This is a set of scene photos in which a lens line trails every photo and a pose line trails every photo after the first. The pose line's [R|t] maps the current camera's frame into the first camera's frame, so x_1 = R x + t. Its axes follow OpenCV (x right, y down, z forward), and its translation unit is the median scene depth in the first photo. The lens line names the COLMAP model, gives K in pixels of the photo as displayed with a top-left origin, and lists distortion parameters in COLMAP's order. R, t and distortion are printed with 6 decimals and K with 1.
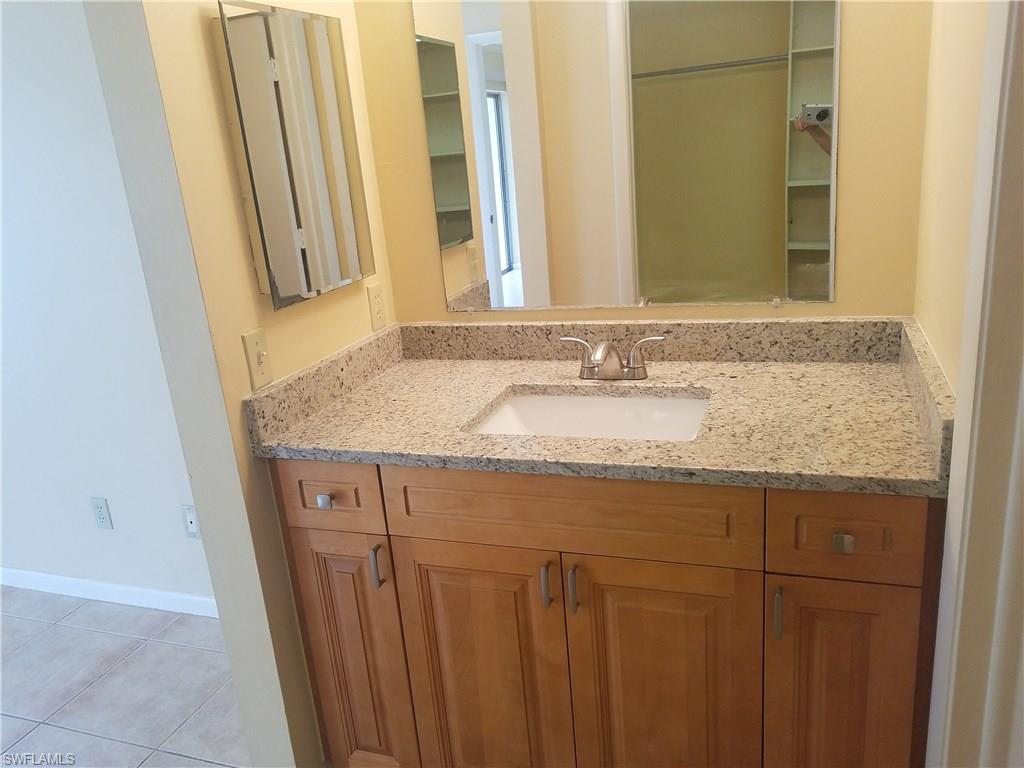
lens RADIAL K [[808.1, 0, 501.0], [0, 808.1, 393.6], [0, 0, 1]] dist [-0.005971, -0.015746]
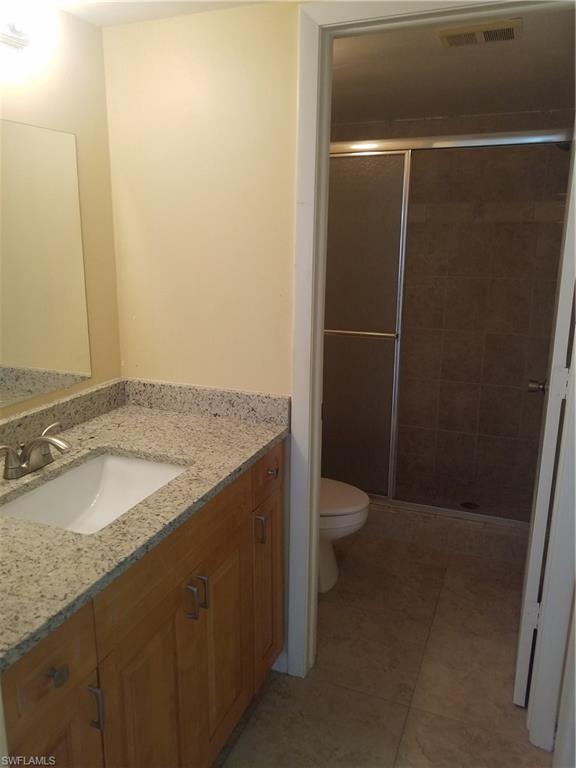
lens RADIAL K [[606.1, 0, 250.1], [0, 606.1, 374.3], [0, 0, 1]] dist [-0.005971, -0.015746]
pose [[0.052862, -0.134503, 0.989502, -0.730213], [0.287854, 0.950880, 0.113875, -0.167028], [-0.956214, 0.278813, 0.088982, 0.616792]]
